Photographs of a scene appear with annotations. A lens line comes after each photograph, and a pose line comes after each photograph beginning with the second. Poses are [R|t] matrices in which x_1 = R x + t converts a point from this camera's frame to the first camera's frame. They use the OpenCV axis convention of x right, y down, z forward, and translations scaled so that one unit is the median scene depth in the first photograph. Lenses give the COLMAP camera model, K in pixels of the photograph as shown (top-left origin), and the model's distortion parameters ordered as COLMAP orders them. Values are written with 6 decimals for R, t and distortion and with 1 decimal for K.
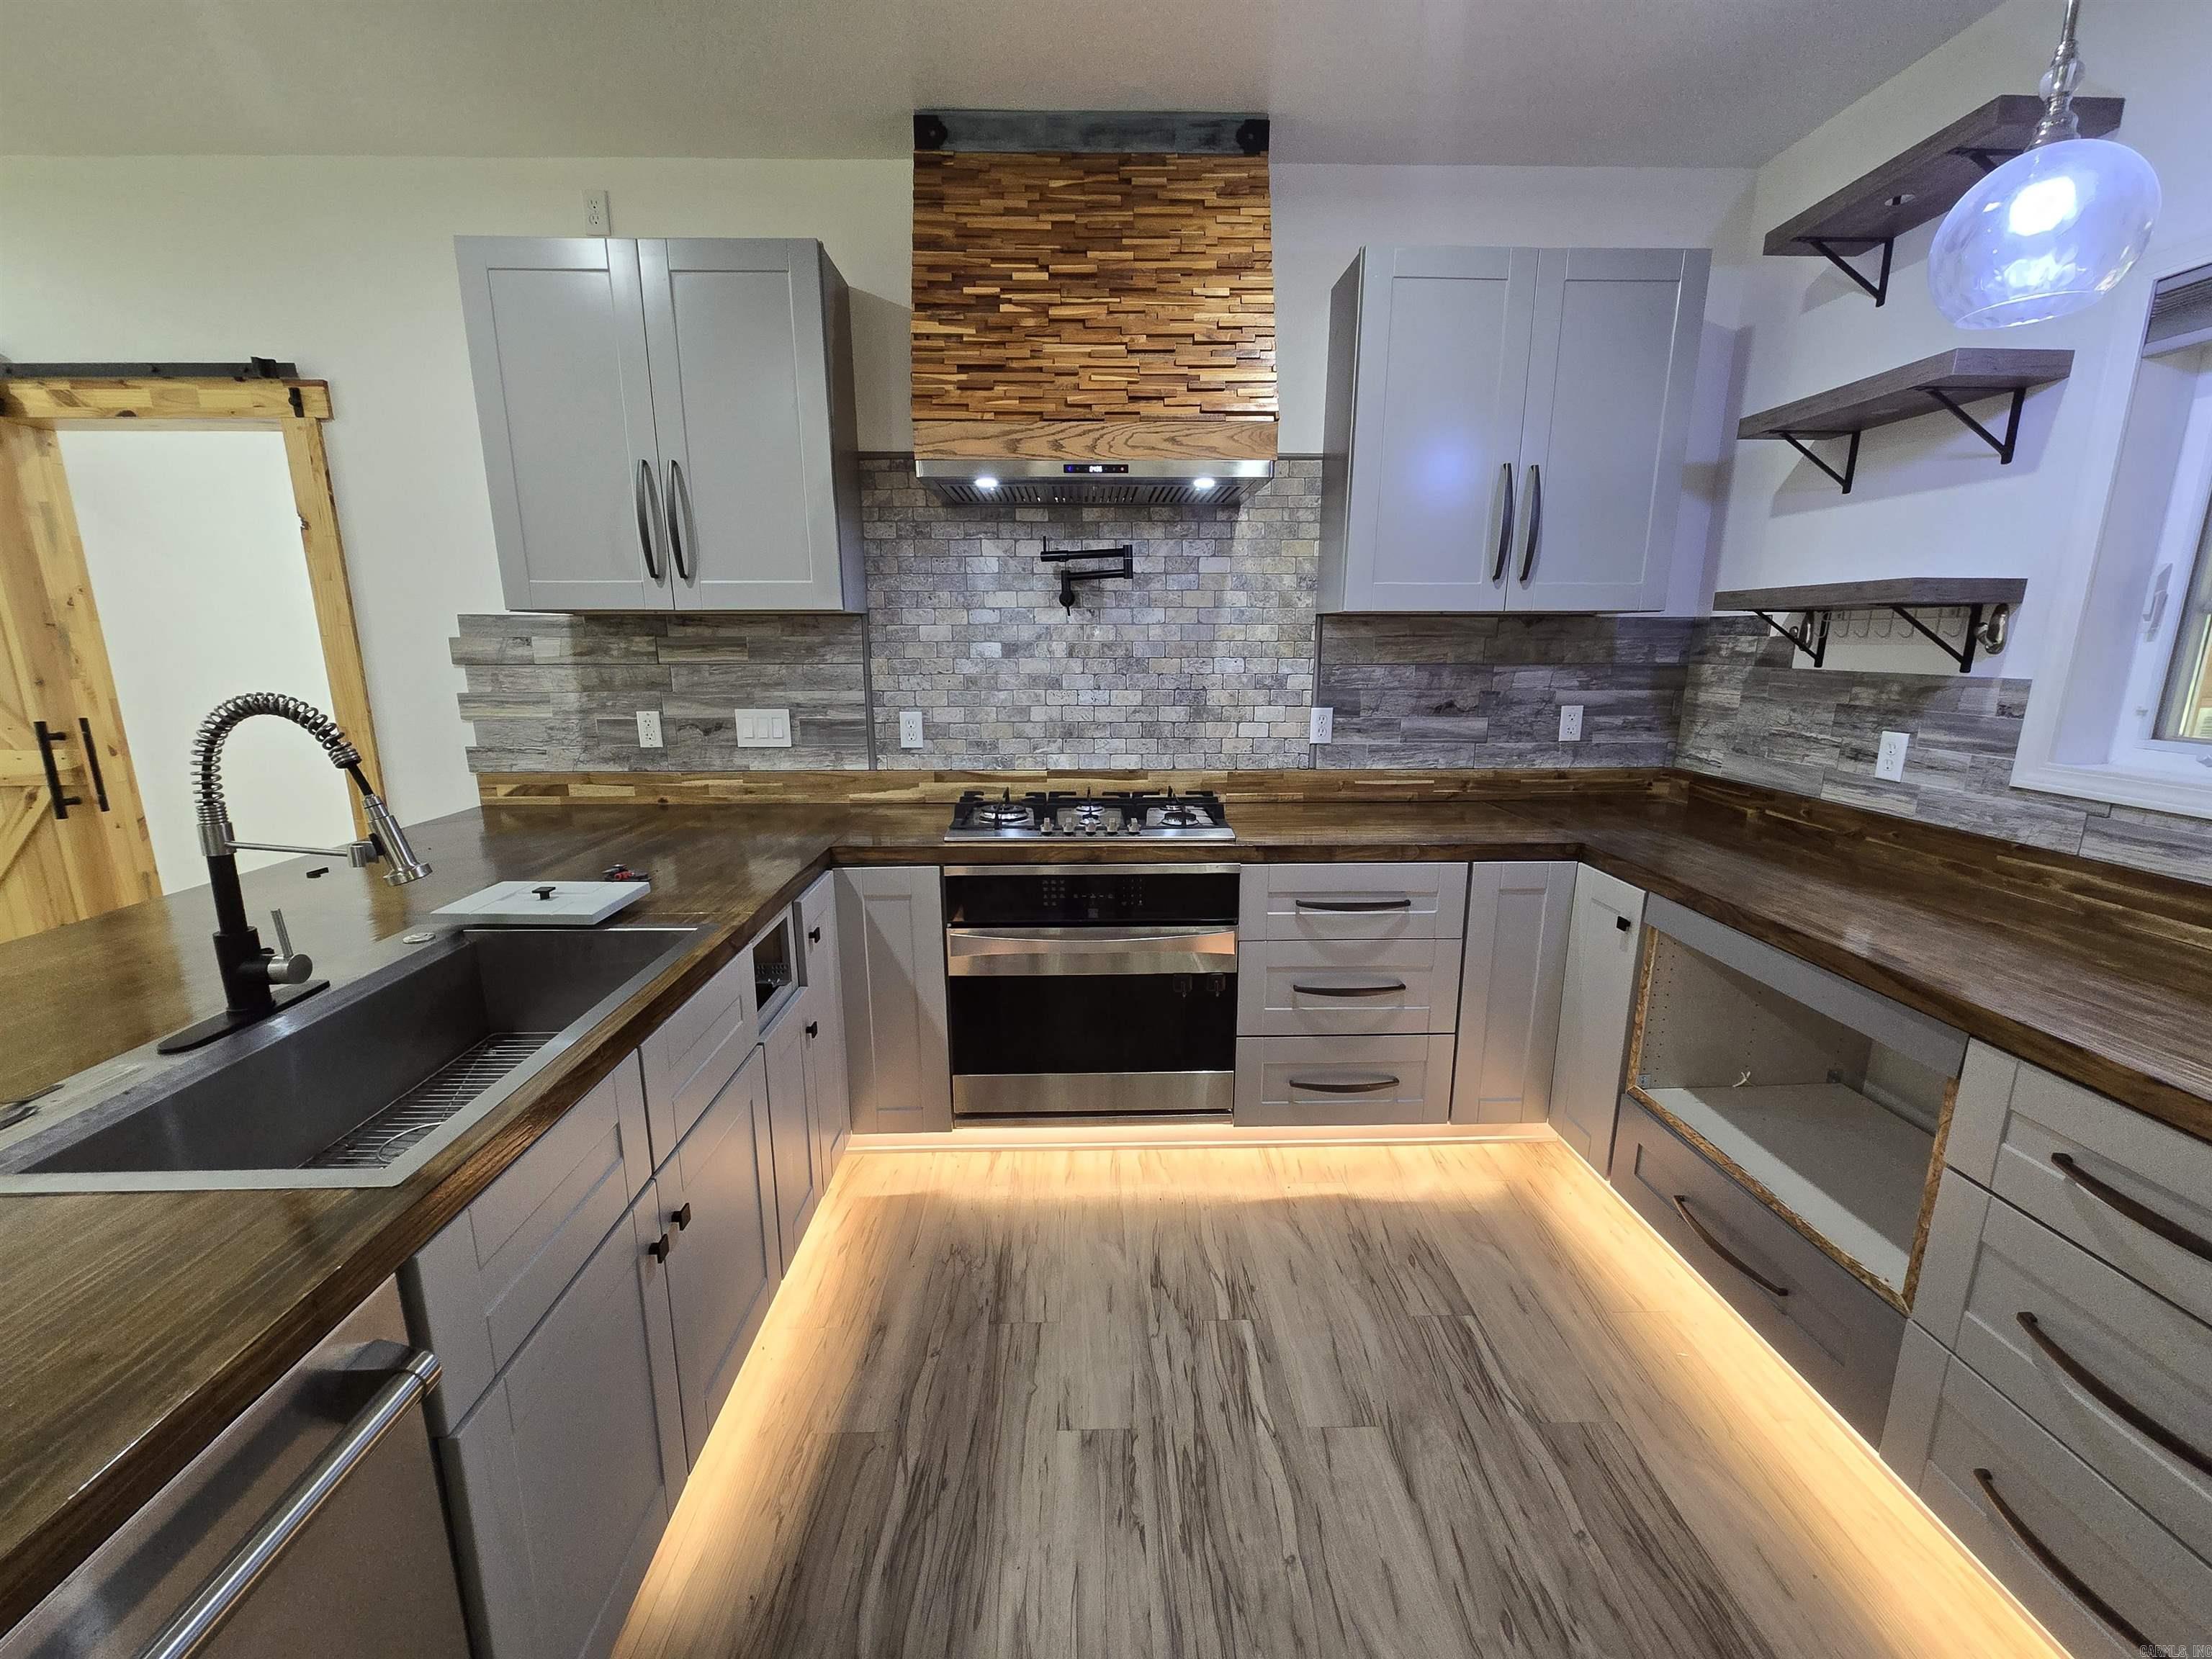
lens RADIAL K [[906.4, 0, 1102.9], [0, 906.4, 838.1], [0, 0, 1]] dist [-0.002368, 0.001768]
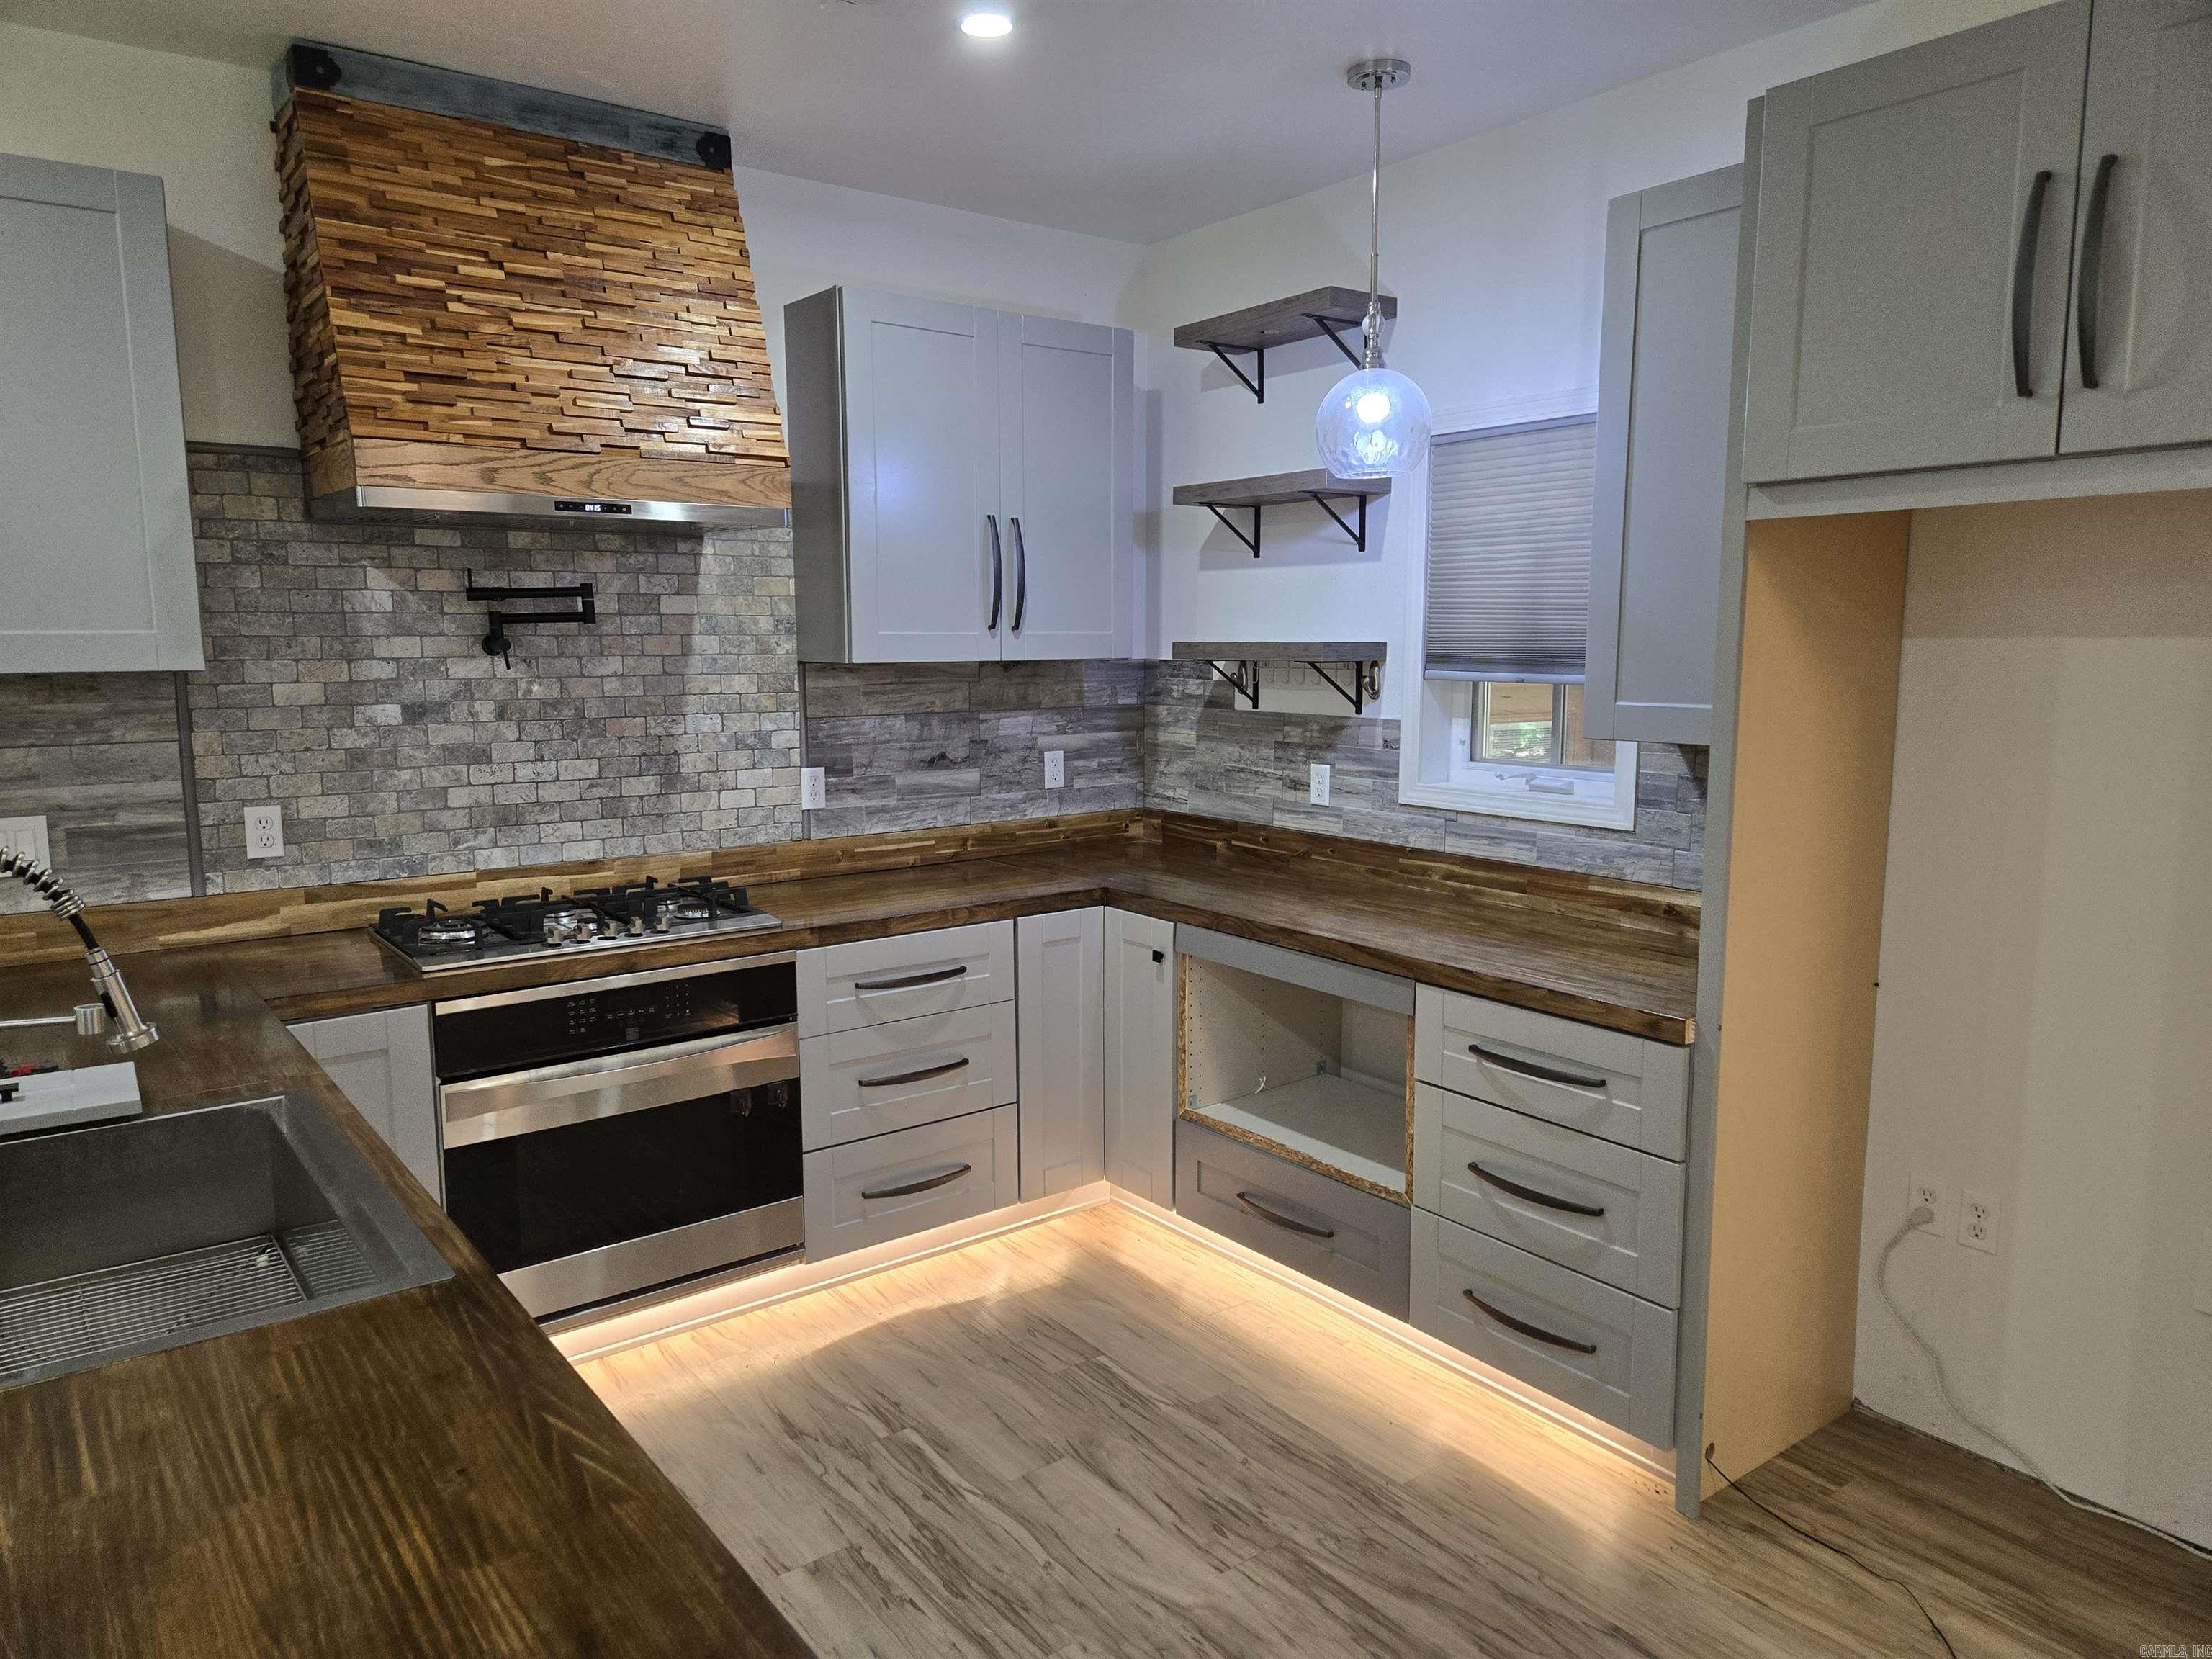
lens RADIAL K [[1472.5, 0, 1092.9], [0, 1472.5, 827.7], [0, 0, 1]] dist [0.065757, -0.040582]
pose [[0.814866, -0.078964, 0.574246, -0.419353], [0.128423, 0.990652, -0.046011, 0.013162], [-0.565244, 0.111239, 0.817389, -0.345447]]
